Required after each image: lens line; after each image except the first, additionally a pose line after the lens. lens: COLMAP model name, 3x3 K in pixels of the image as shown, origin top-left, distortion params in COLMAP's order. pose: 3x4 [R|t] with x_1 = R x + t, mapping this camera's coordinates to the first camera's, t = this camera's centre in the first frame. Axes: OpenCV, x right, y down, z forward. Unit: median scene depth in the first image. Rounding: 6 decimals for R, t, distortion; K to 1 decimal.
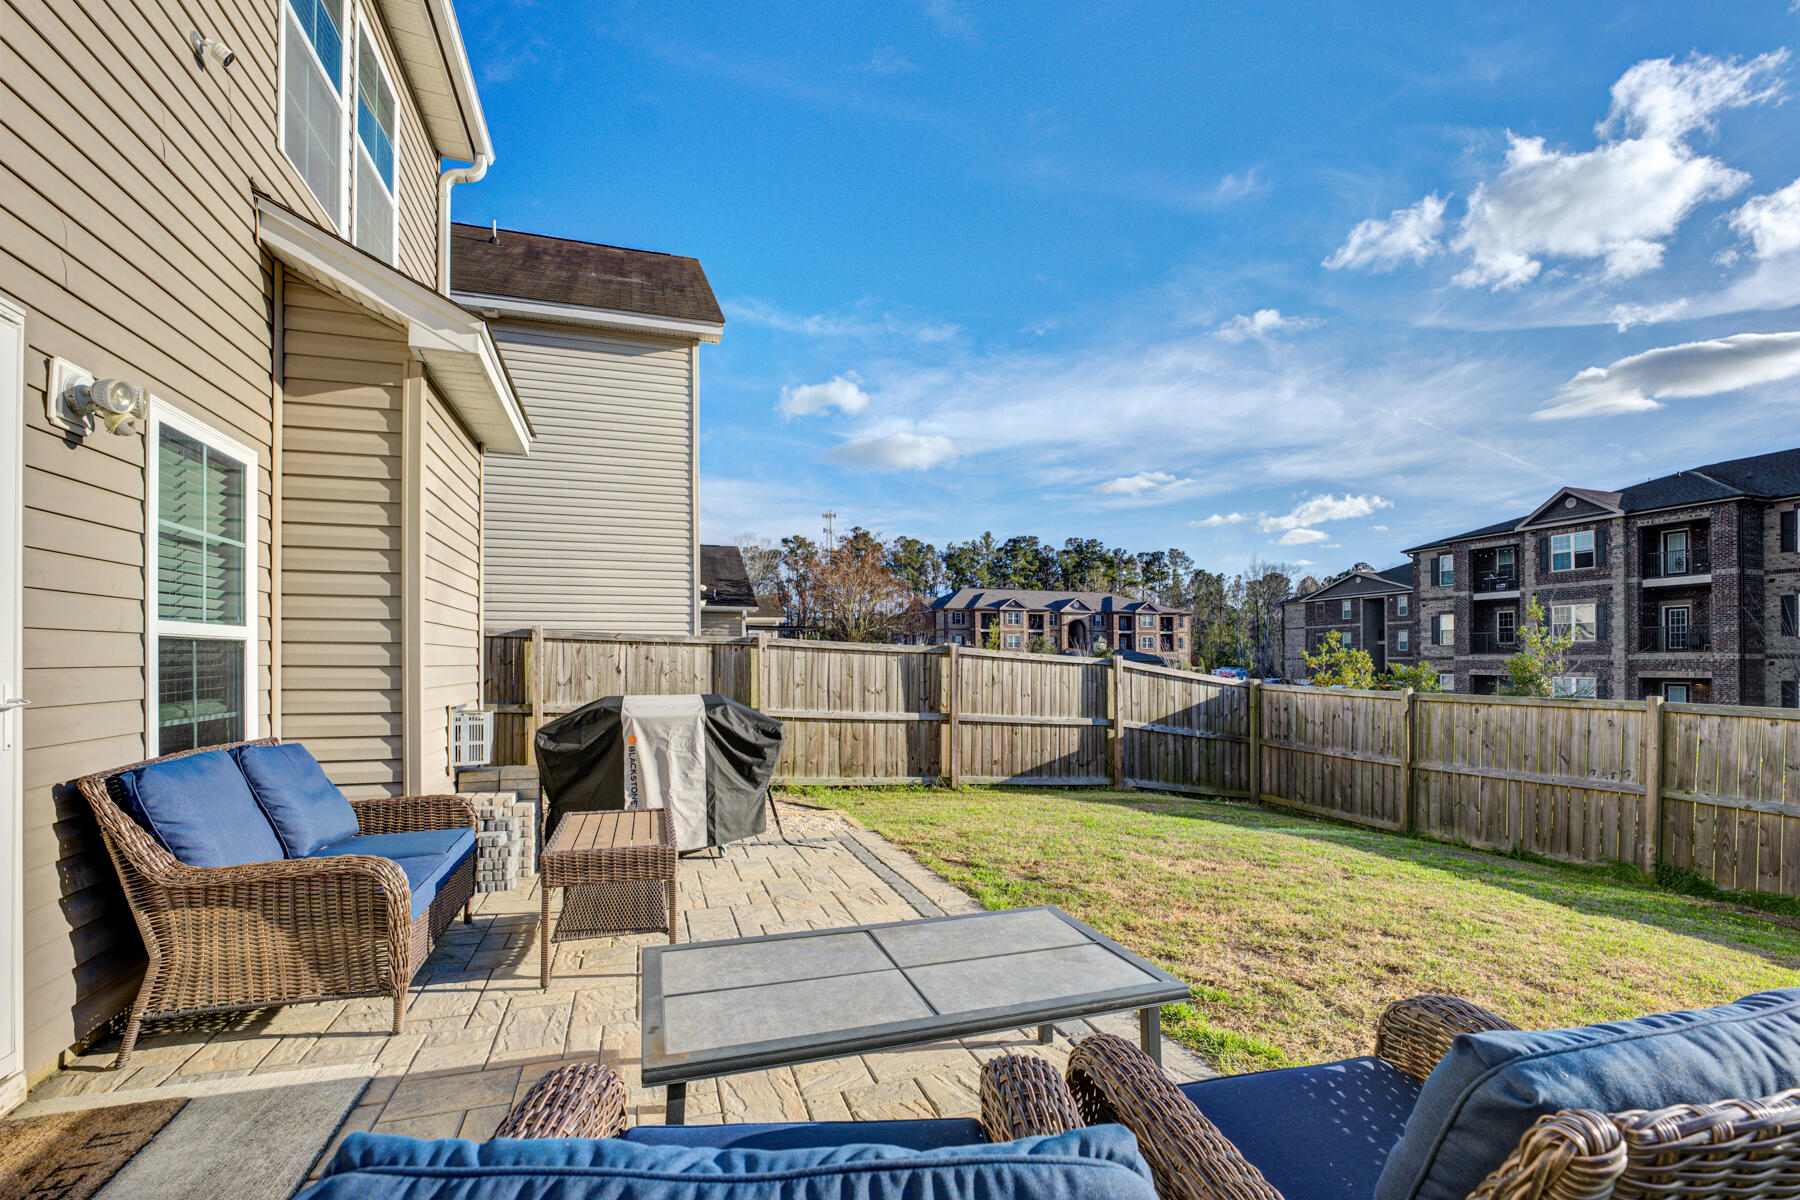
lens RADIAL K [[761.8, 0, 906.2], [0, 761.8, 642.6], [0, 0, 1]] dist [-0.025882, 0.000035]
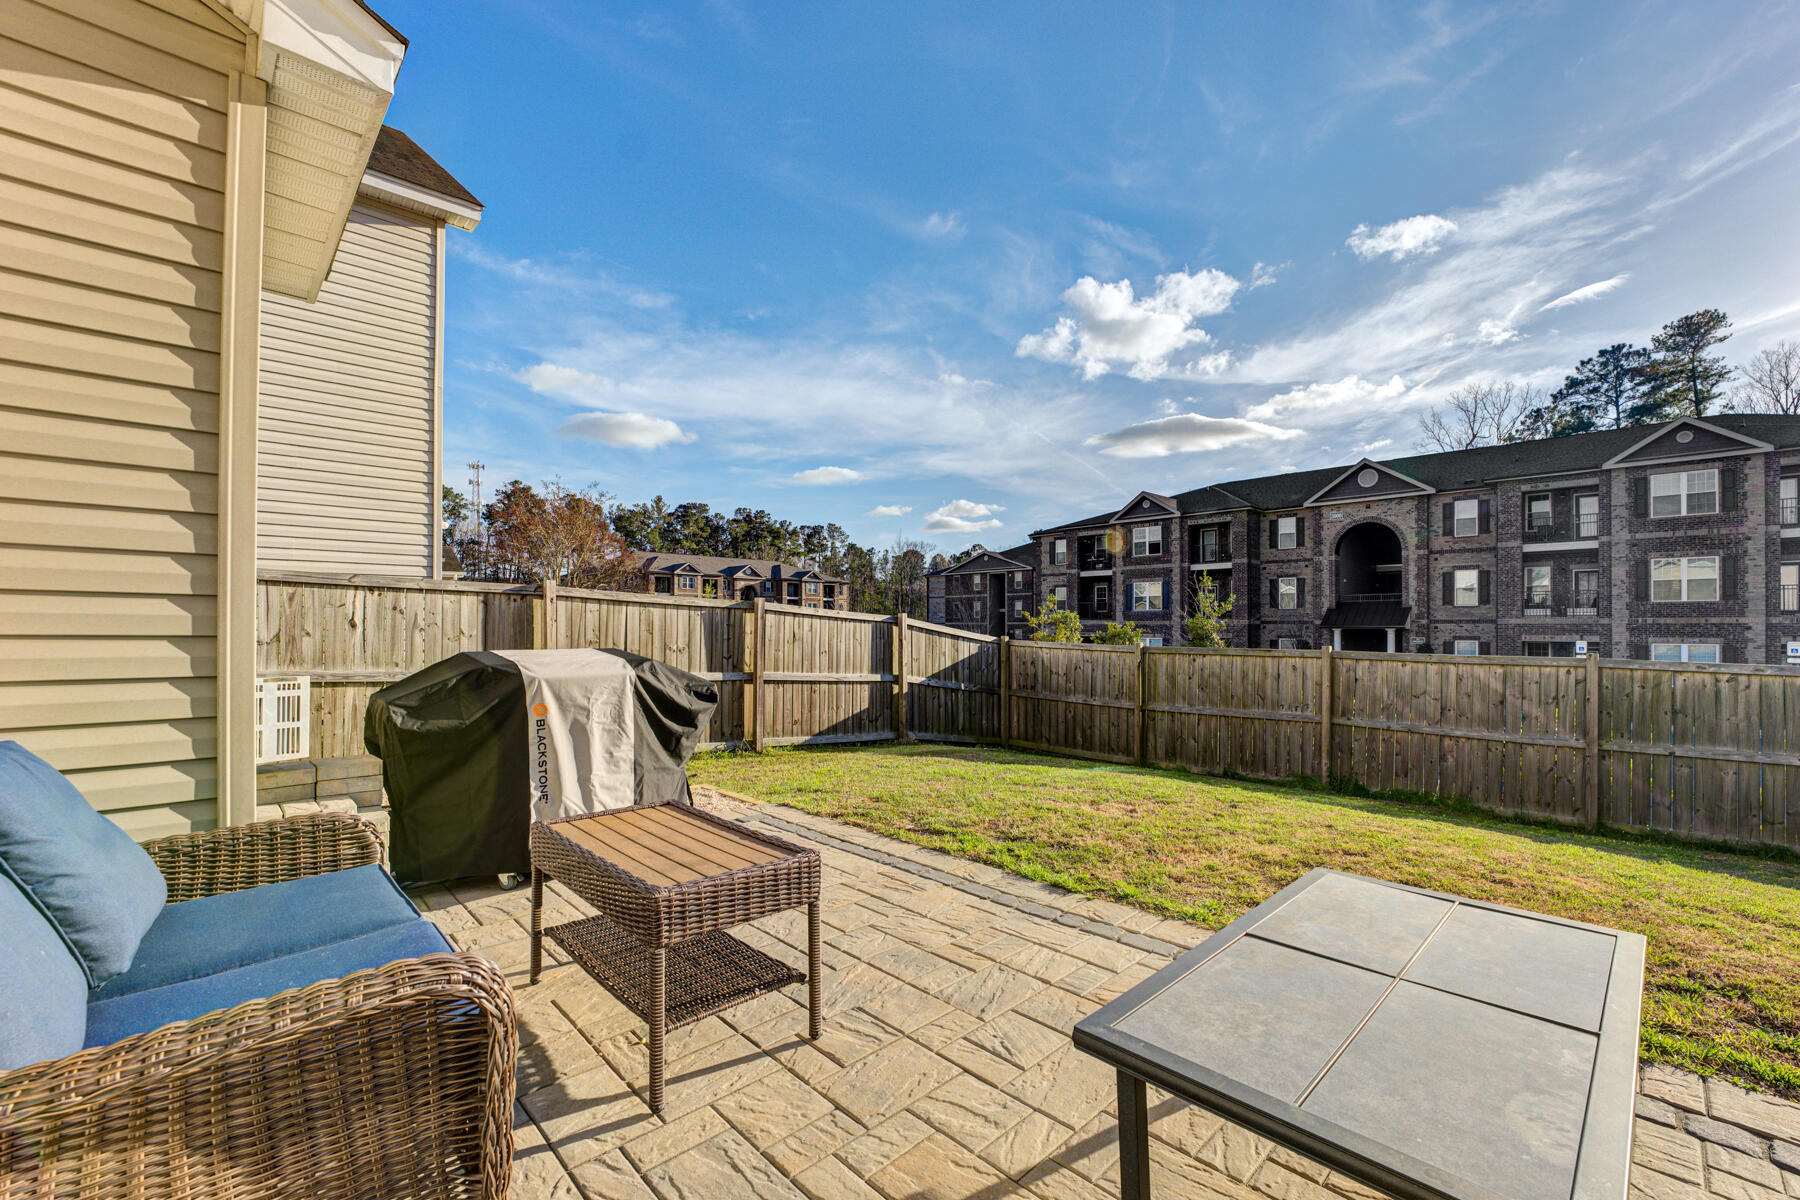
lens RADIAL K [[730.6, 0, 900.0], [0, 730.6, 600.0], [0, 0, 1]] dist [-0.015966, 0.000095]
pose [[0.914986, 0.016184, 0.403161, -0.144128], [-0.012360, 0.999851, -0.012086, 0.012178], [-0.403296, 0.006075, 0.915049, 0.100733]]
